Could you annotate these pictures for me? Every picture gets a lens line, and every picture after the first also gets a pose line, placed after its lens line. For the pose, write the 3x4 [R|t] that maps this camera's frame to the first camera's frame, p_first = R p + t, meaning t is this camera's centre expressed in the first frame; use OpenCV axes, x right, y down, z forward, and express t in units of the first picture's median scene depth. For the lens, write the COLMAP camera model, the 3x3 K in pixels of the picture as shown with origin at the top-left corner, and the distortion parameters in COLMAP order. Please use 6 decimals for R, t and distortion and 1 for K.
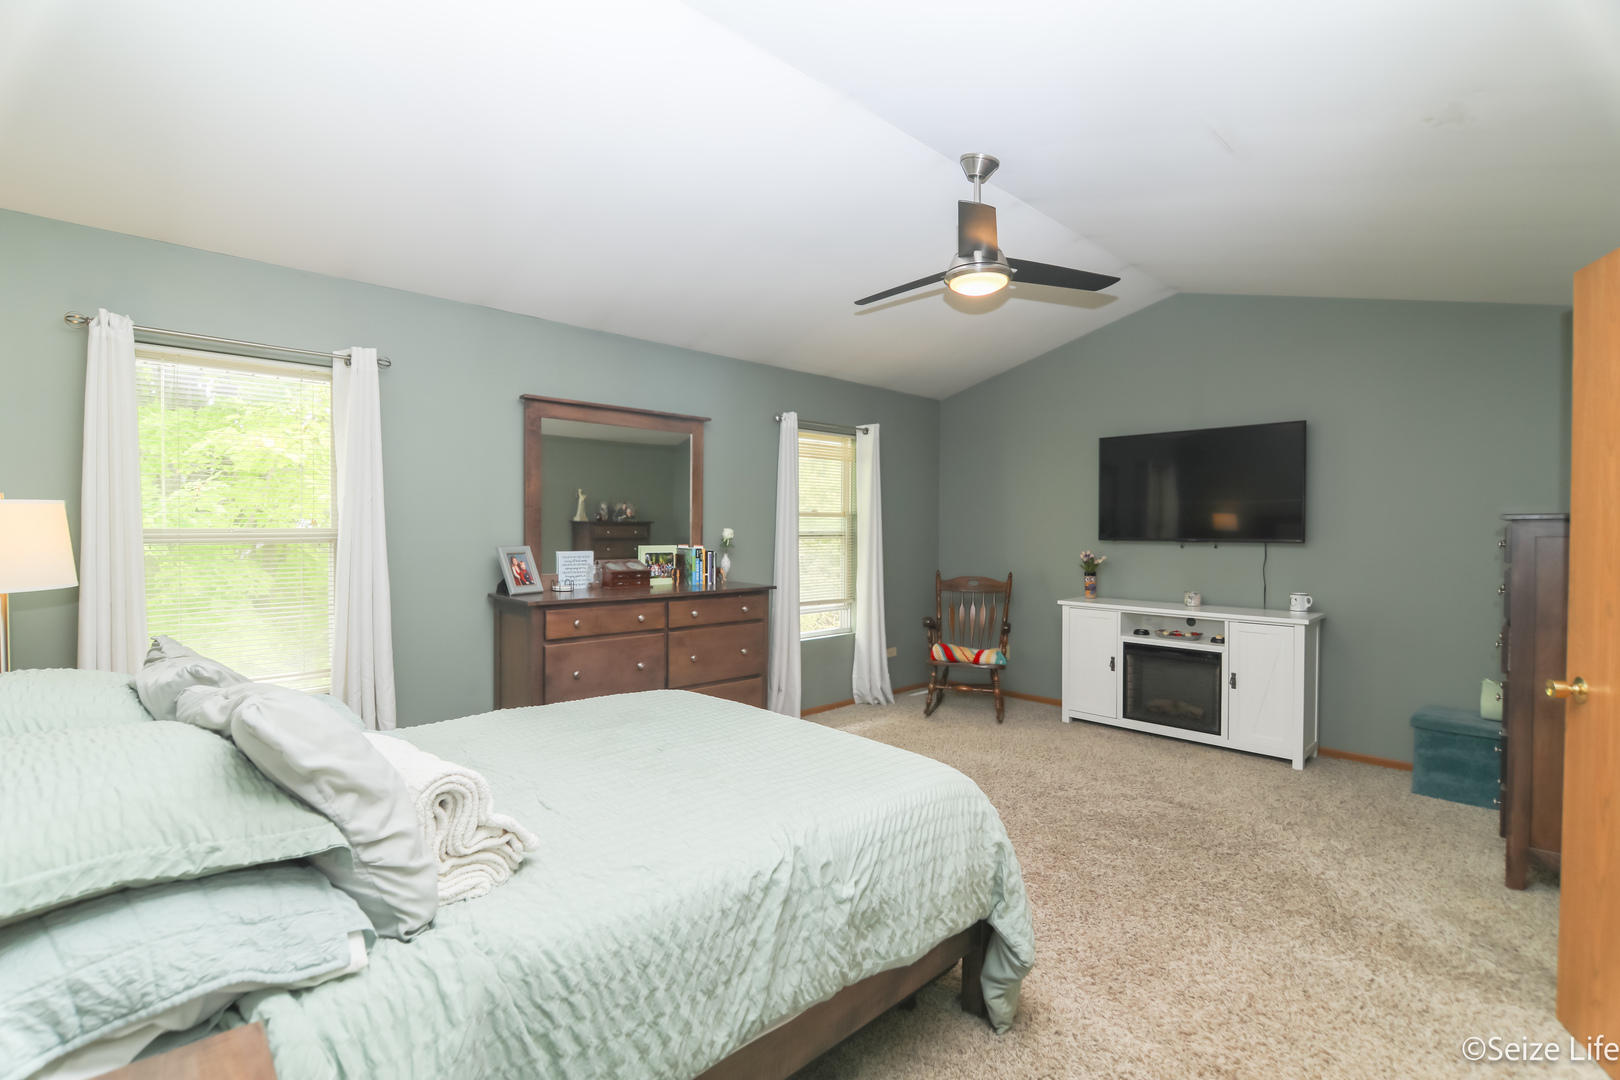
lens RADIAL K [[746.1, 0, 800.8], [0, 746.1, 542.5], [0, 0, 1]] dist [-0.019708, 0.000654]
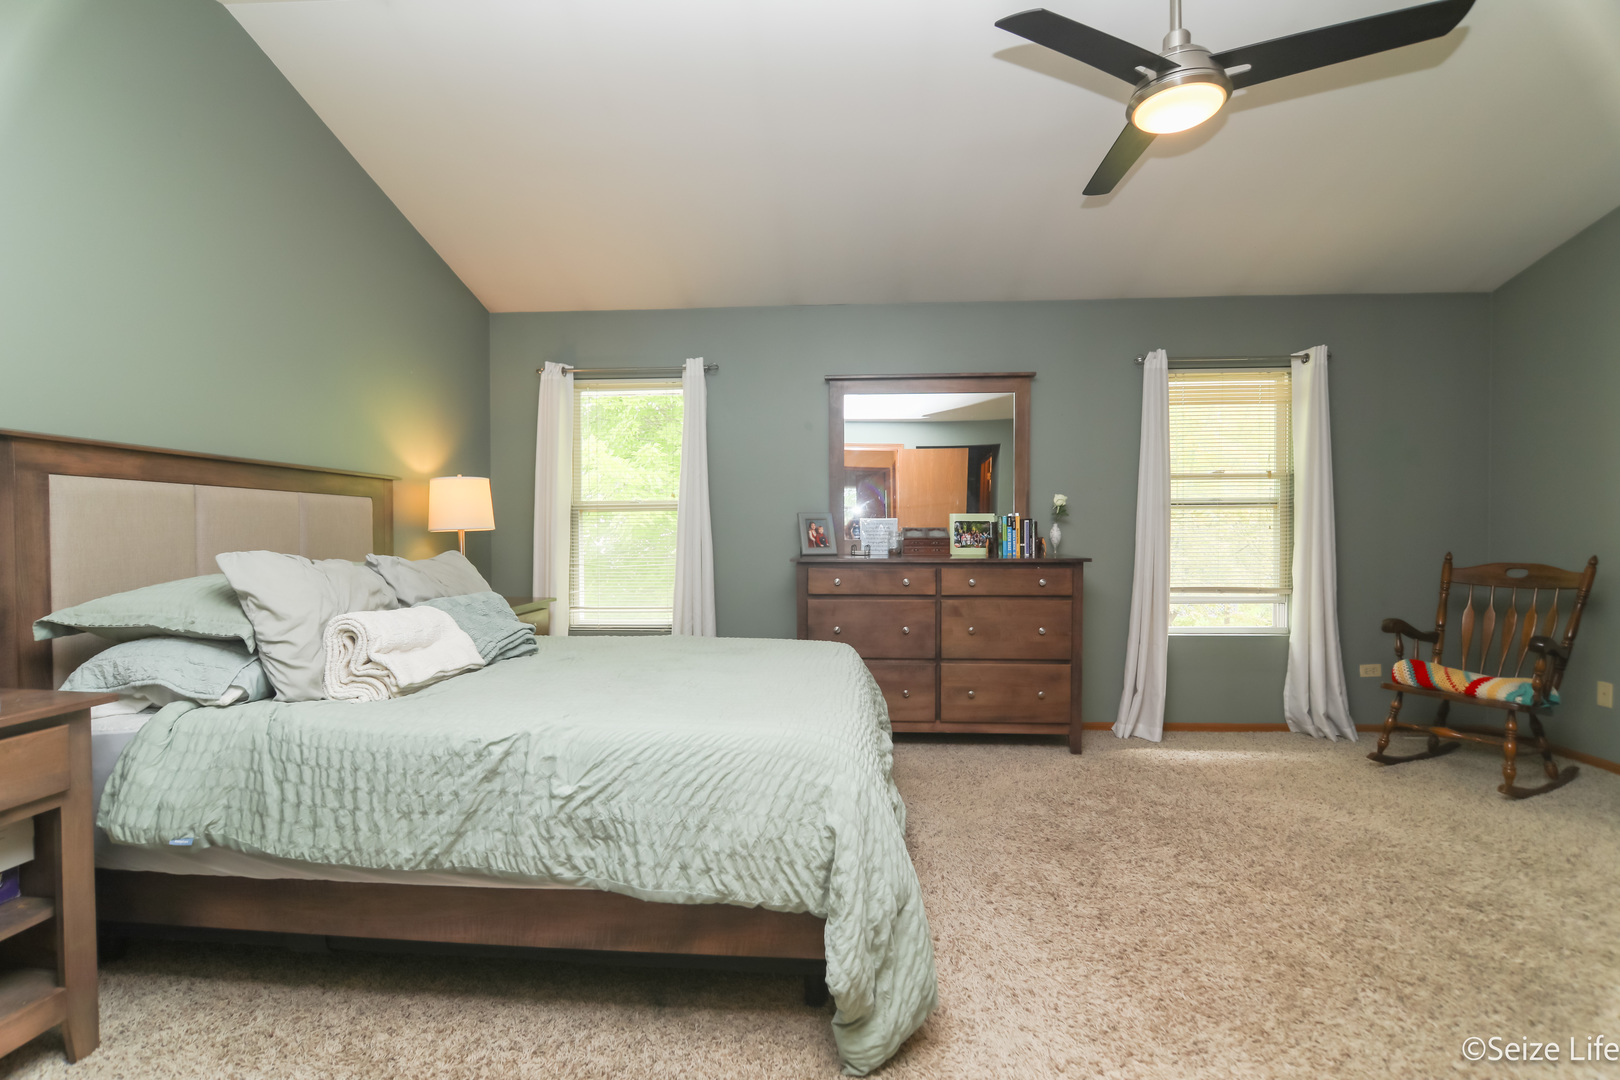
lens RADIAL K [[746.1, 0, 800.8], [0, 746.1, 542.5], [0, 0, 1]] dist [-0.019708, 0.000654]
pose [[0.671700, 0.001775, -0.740821, 0.369966], [-0.006704, 0.999971, -0.003683, 0.046137], [0.740793, 0.007440, 0.671692, 0.195855]]
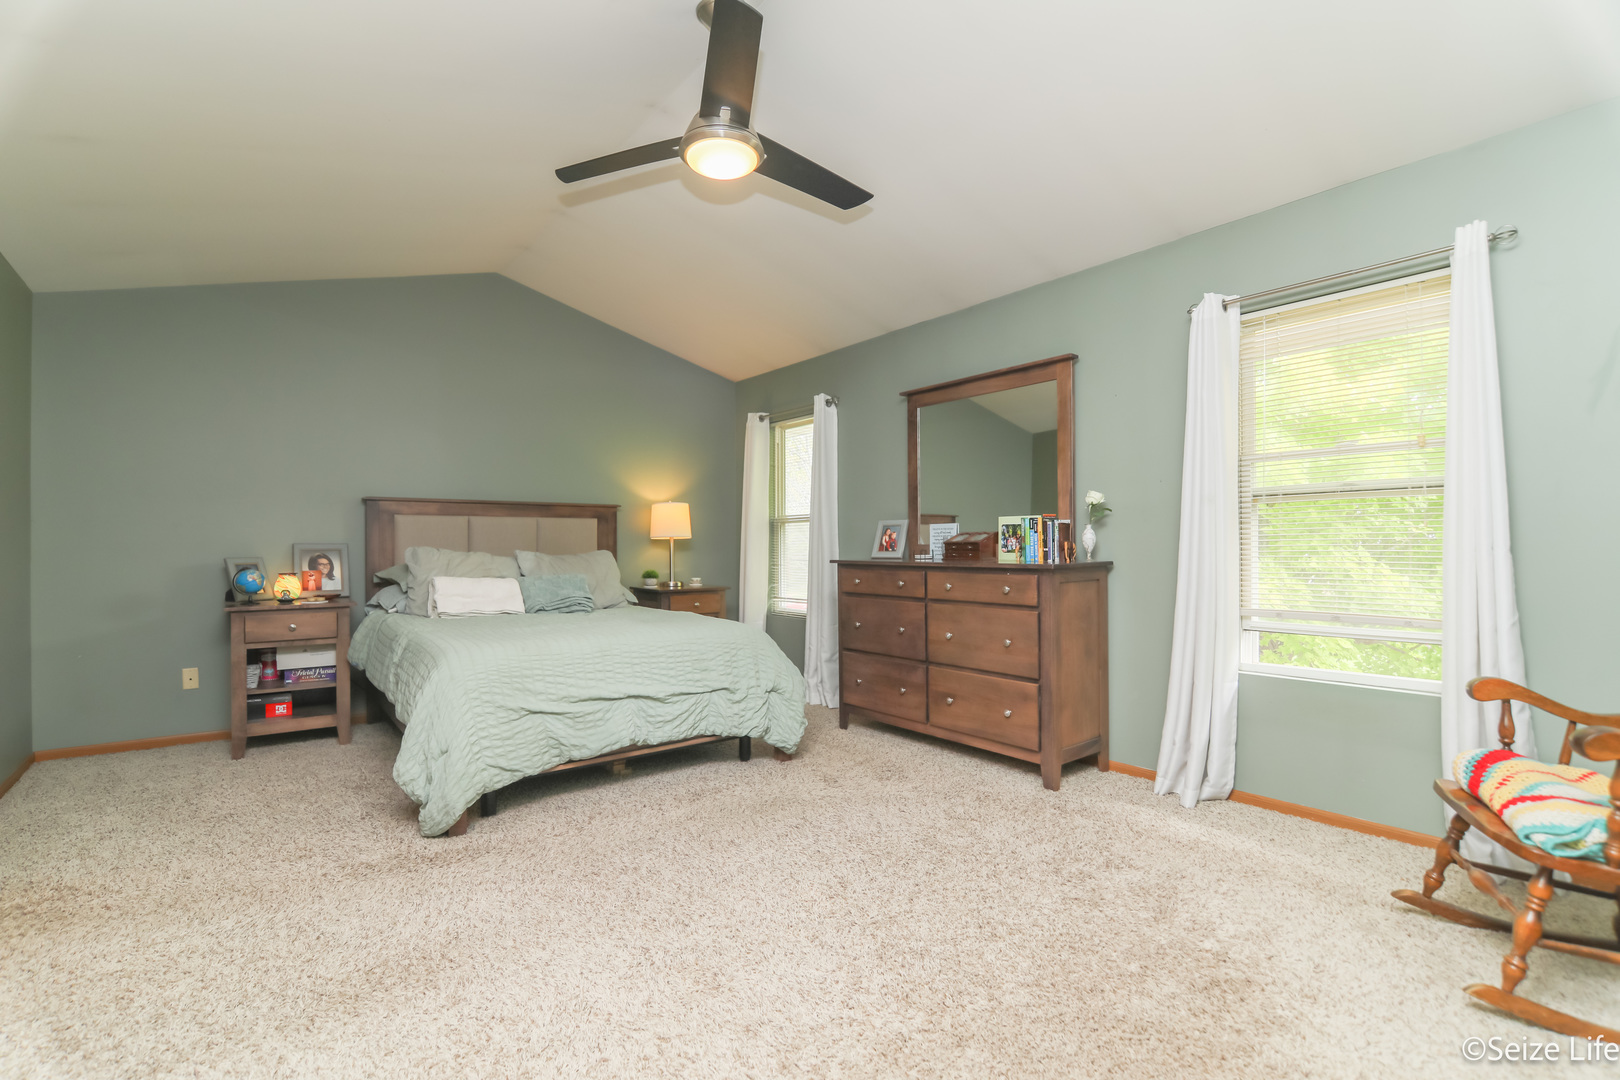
lens RADIAL K [[732.0, 0, 797.2], [0, 732.0, 546.2], [0, 0, 1]] dist [-0.028656, 0.000137]
pose [[-0.106870, -0.006792, -0.994250, 0.702799], [-0.014609, 0.999879, -0.005261, 0.048426], [0.994166, 0.013963, -0.106956, 0.831375]]
